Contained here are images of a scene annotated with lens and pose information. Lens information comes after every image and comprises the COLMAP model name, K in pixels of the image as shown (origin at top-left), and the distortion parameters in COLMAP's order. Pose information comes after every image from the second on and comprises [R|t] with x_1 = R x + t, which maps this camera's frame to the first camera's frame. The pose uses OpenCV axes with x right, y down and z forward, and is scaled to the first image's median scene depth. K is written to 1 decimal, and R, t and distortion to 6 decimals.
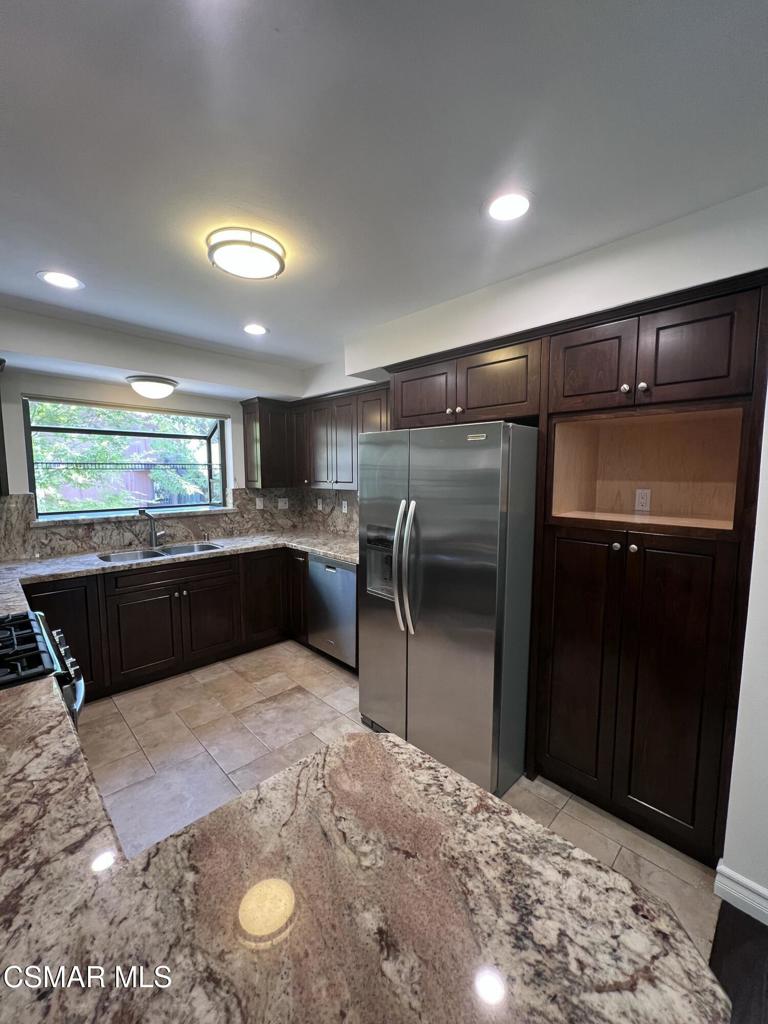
lens RADIAL K [[412.6, 0, 381.3], [0, 412.6, 510.9], [0, 0, 1]] dist [-0.001184, -0.000089]
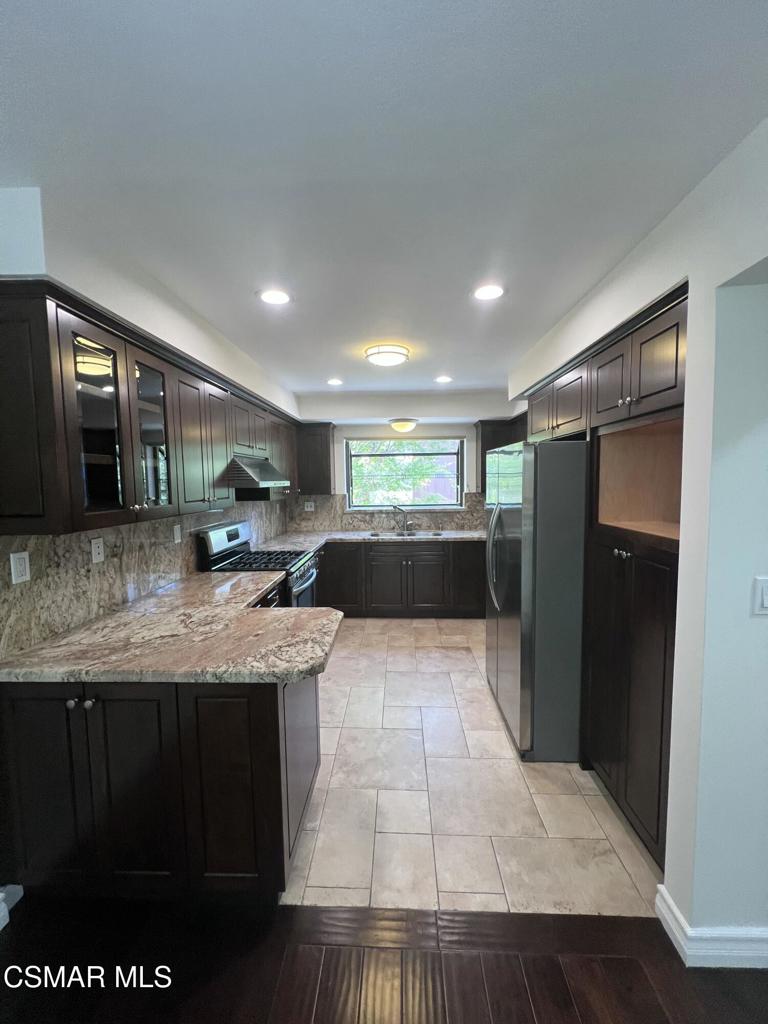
lens RADIAL K [[412.6, 0, 381.3], [0, 412.6, 510.9], [0, 0, 1]] dist [-0.001184, -0.000089]
pose [[0.685954, 0.048344, -0.726037, 0.527399], [-0.055114, 0.998376, 0.014407, -0.002117], [0.725555, 0.030132, 0.687505, -0.093944]]
